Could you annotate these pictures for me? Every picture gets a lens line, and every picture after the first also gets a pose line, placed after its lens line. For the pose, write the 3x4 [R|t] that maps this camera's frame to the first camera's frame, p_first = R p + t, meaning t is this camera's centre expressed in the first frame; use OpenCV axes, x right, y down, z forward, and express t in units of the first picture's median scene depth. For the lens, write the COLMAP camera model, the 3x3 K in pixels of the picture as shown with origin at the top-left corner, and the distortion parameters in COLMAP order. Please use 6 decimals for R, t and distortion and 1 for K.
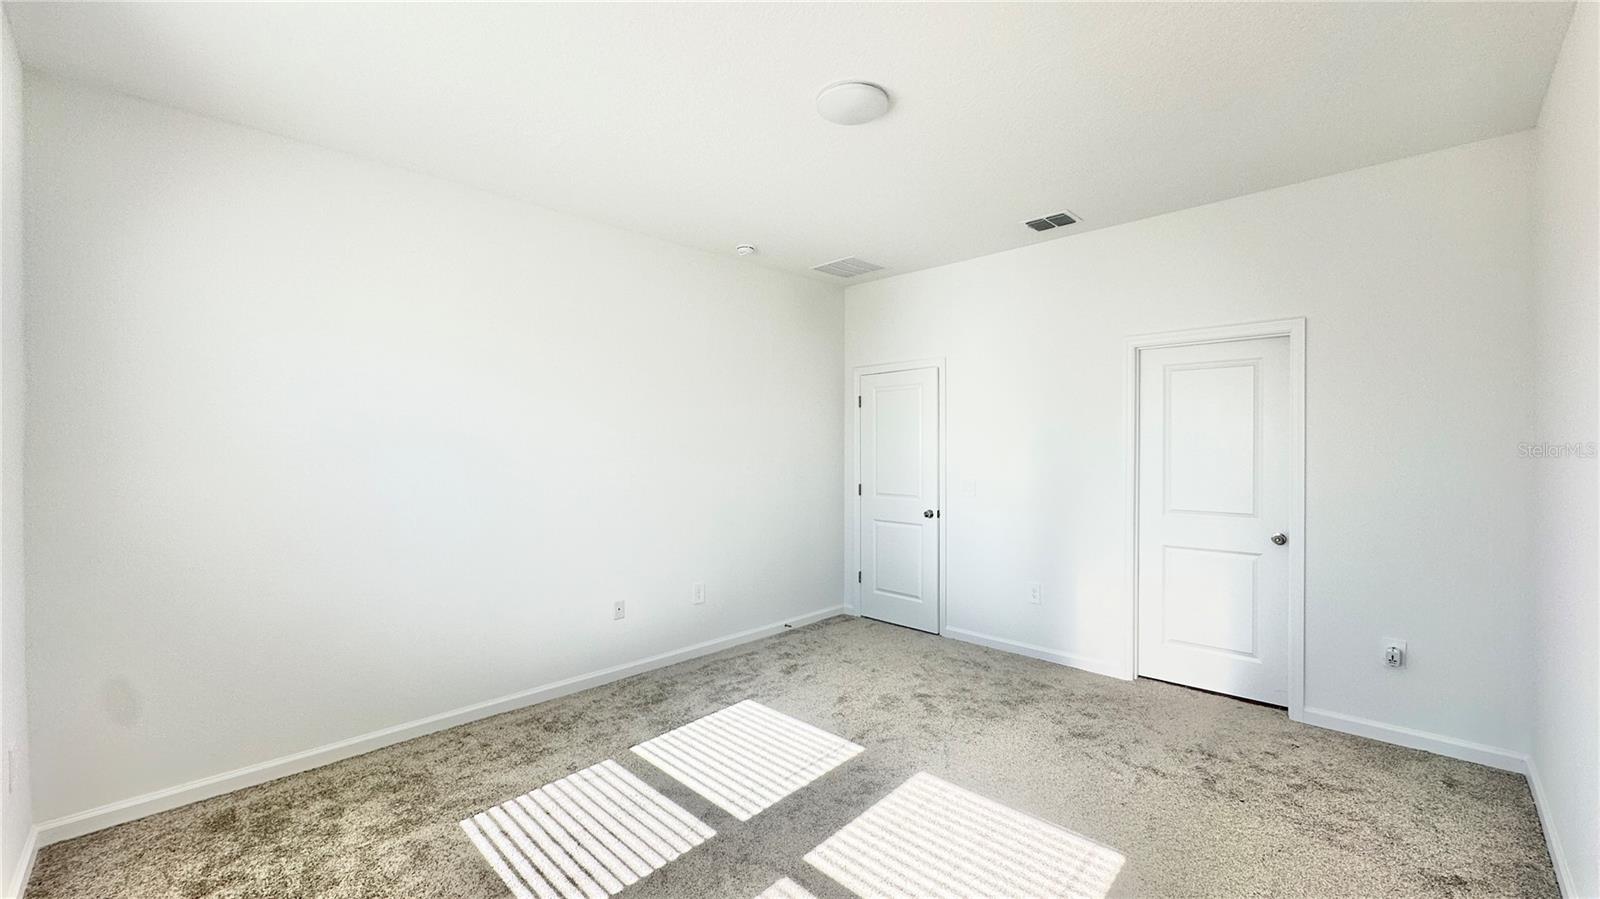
lens RADIAL K [[640.8, 0, 800.0], [0, 640.8, 449.5], [0, 0, 1]] dist [0.011427, 0.000122]
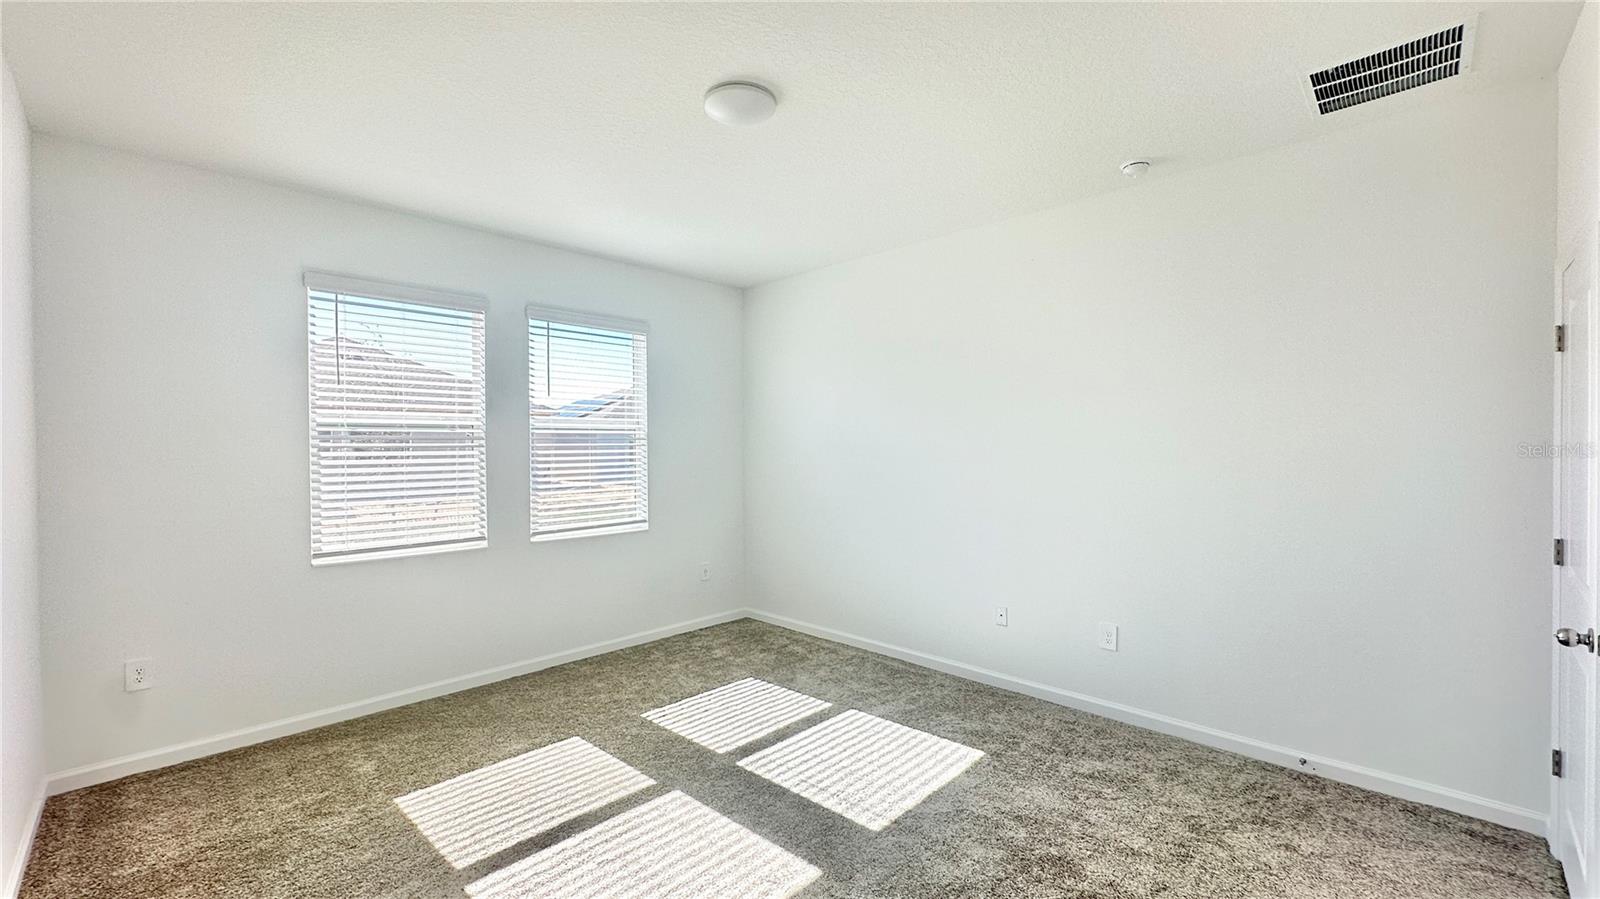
lens RADIAL K [[640.8, 0, 800.0], [0, 640.8, 449.5], [0, 0, 1]] dist [0.011427, 0.000122]
pose [[0.005972, 0.007417, -0.999955, 0.895167], [0.002182, 0.999970, 0.007430, -0.013879], [0.999980, -0.002226, 0.005956, 0.900398]]
